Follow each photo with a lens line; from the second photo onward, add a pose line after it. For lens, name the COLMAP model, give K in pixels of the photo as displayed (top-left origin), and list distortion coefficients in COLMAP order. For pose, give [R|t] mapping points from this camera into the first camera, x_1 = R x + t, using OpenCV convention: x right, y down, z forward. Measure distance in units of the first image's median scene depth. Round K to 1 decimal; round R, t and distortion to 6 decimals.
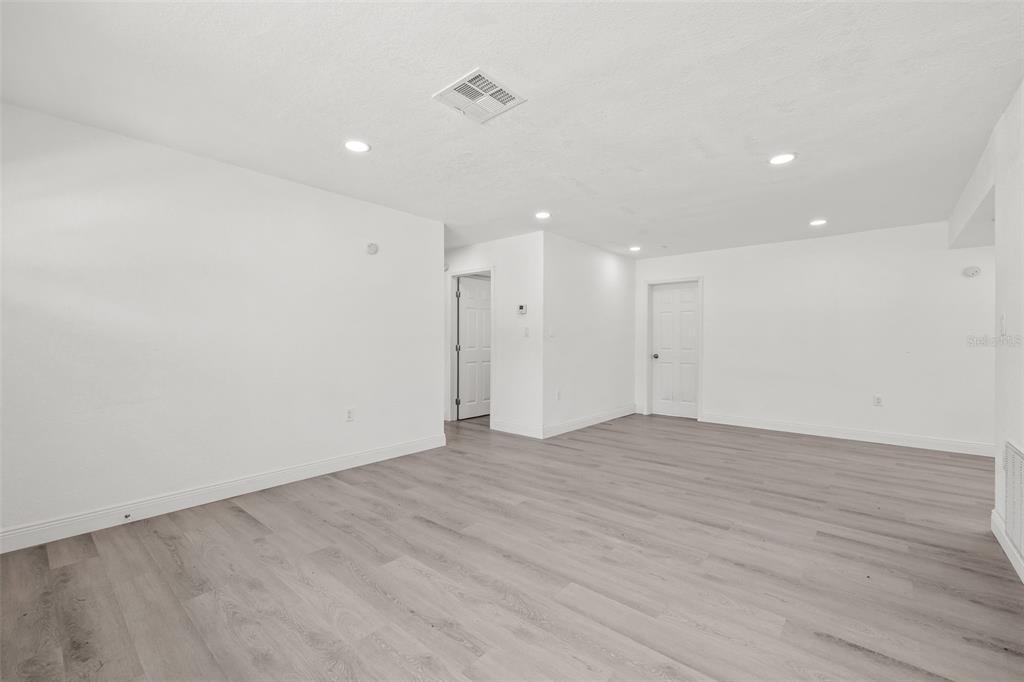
lens RADIAL K [[432.1, 0, 504.5], [0, 432.1, 338.4], [0, 0, 1]] dist [-0.001438, -0.000508]
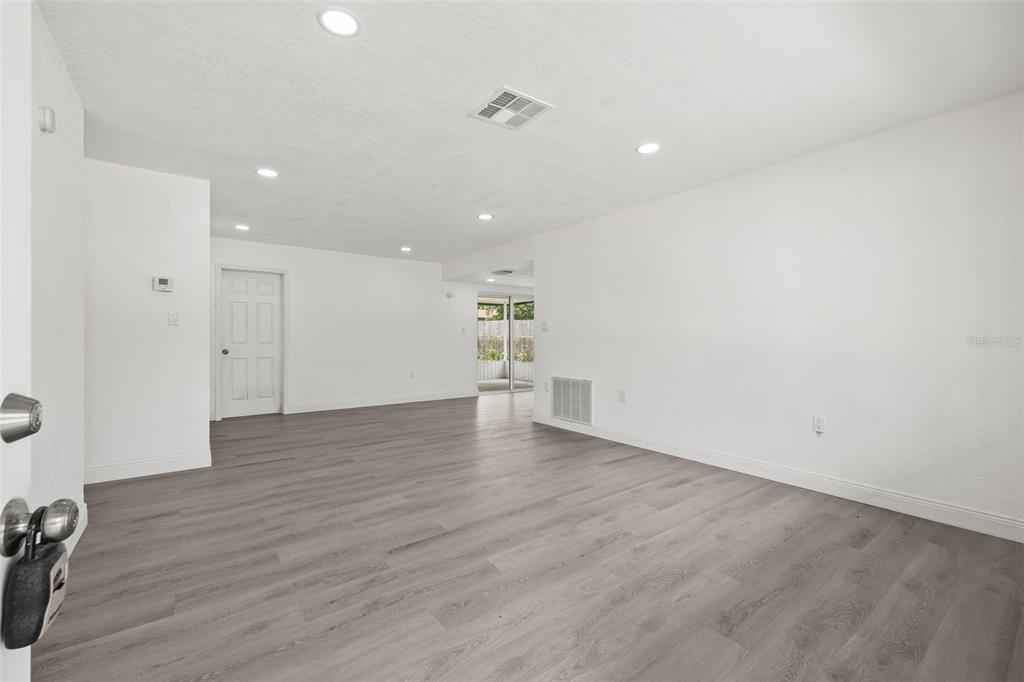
lens RADIAL K [[432.1, 0, 509.6], [0, 432.1, 338.8], [0, 0, 1]] dist [-0.001438, -0.000508]
pose [[0.199680, -0.005037, 0.979848, -0.855613], [-0.004220, 0.999973, 0.006000, 0.016632], [-0.979852, -0.005333, 0.199653, 0.579788]]
